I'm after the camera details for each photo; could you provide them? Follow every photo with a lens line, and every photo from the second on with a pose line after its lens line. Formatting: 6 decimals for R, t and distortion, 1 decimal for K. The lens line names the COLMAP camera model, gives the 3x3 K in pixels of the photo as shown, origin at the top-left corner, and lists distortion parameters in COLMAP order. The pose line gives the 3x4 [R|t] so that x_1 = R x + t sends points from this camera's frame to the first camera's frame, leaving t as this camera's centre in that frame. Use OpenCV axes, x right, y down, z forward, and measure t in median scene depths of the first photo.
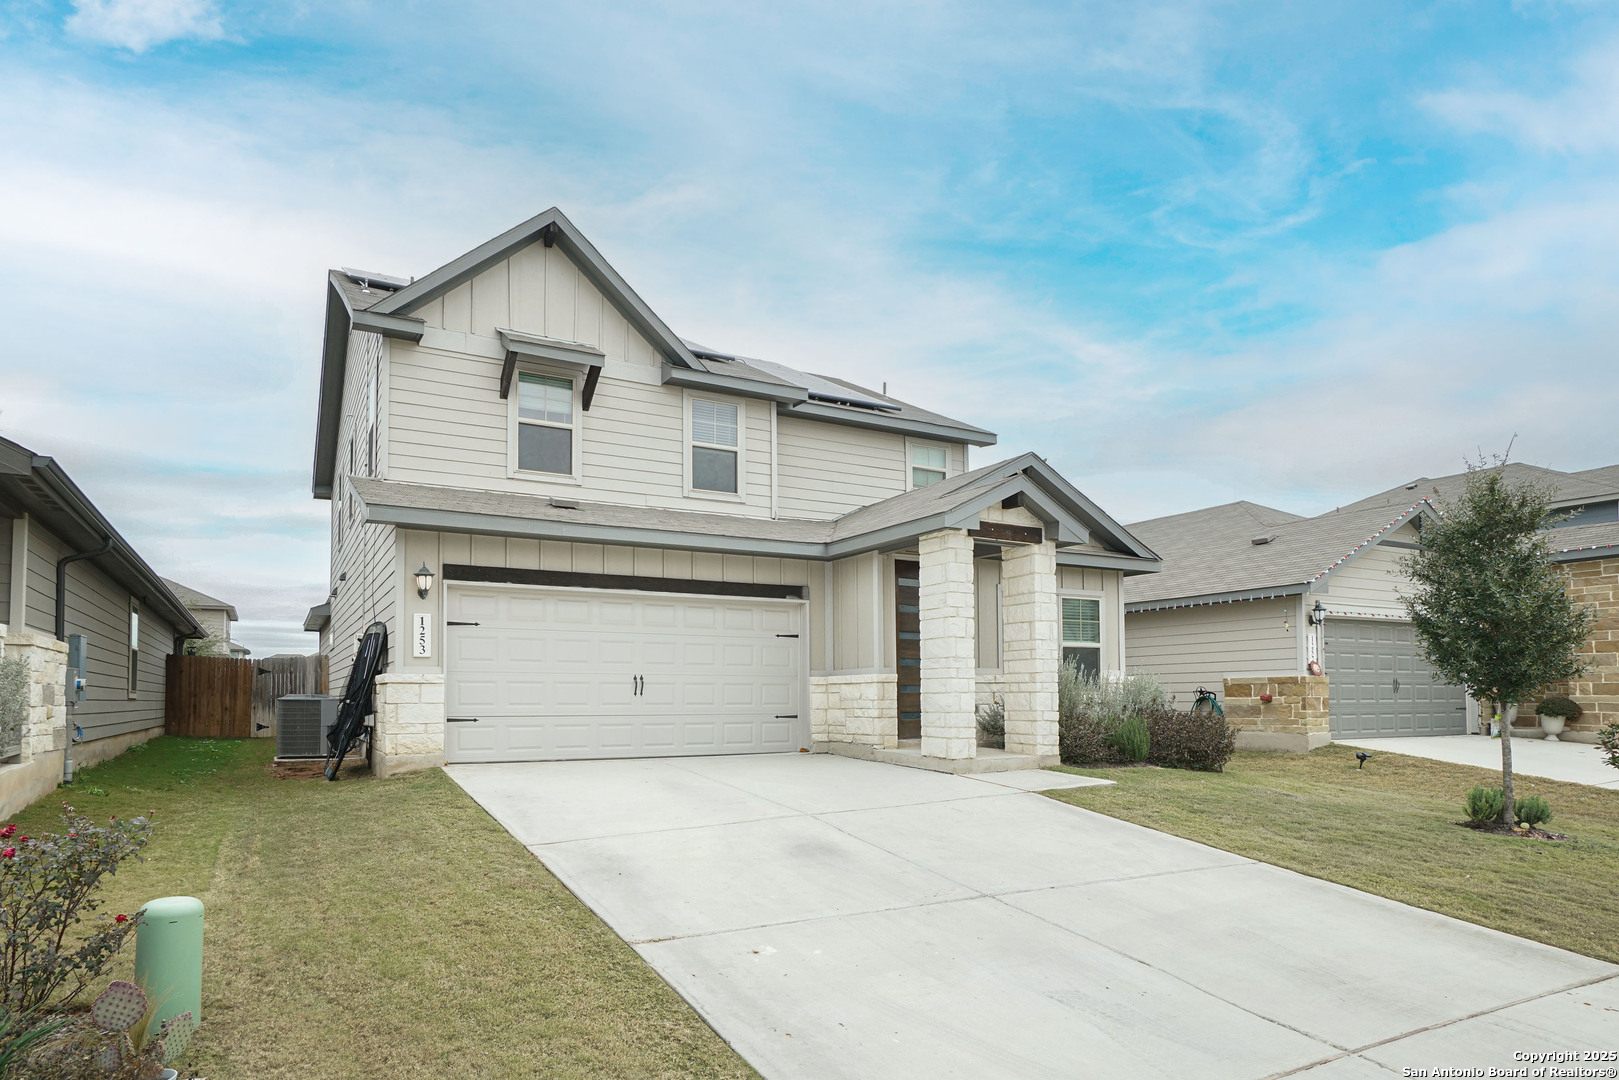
lens RADIAL K [[935.7, 0, 809.5], [0, 935.7, 540.0], [0, 0, 1]] dist [-0.001296, -0.000037]
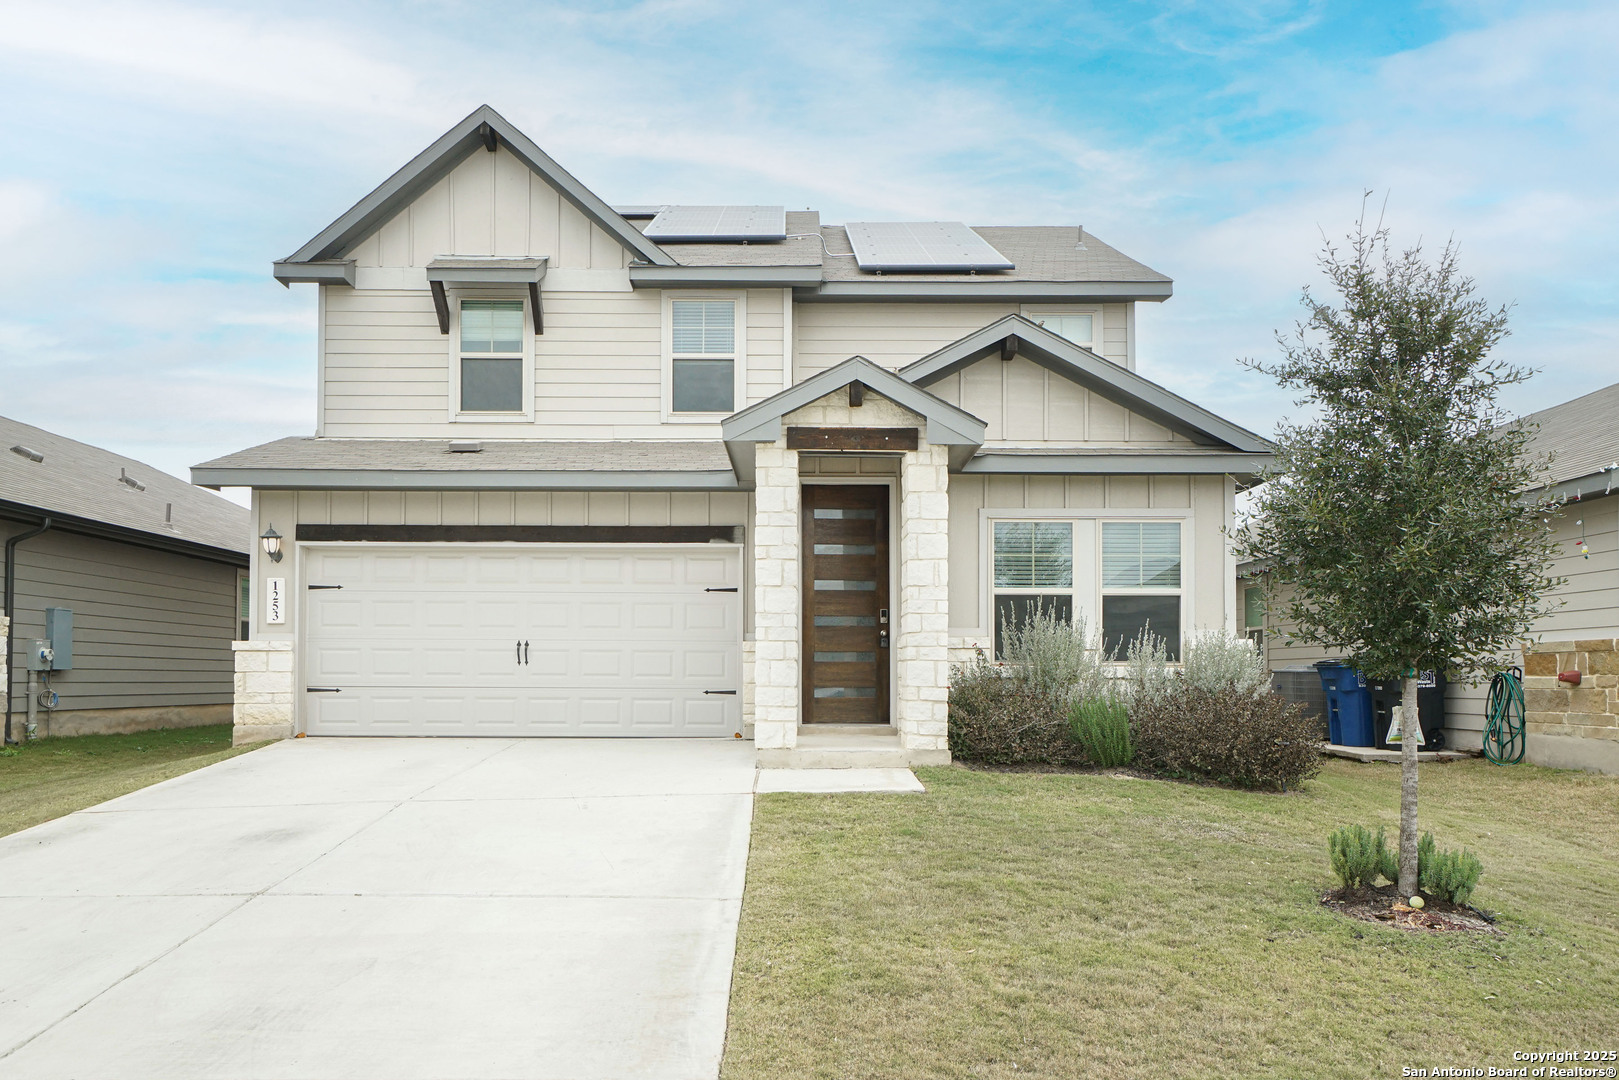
lens RADIAL K [[1237.5, 0, 806.6], [0, 1237.5, 497.6], [0, 0, 1]] dist [0.038908, 0.002927]
pose [[0.871604, -0.063389, -0.486095, 0.531898], [0.073789, 0.997271, 0.002260, 0.027075], [0.484626, -0.037839, 0.873903, 0.124636]]
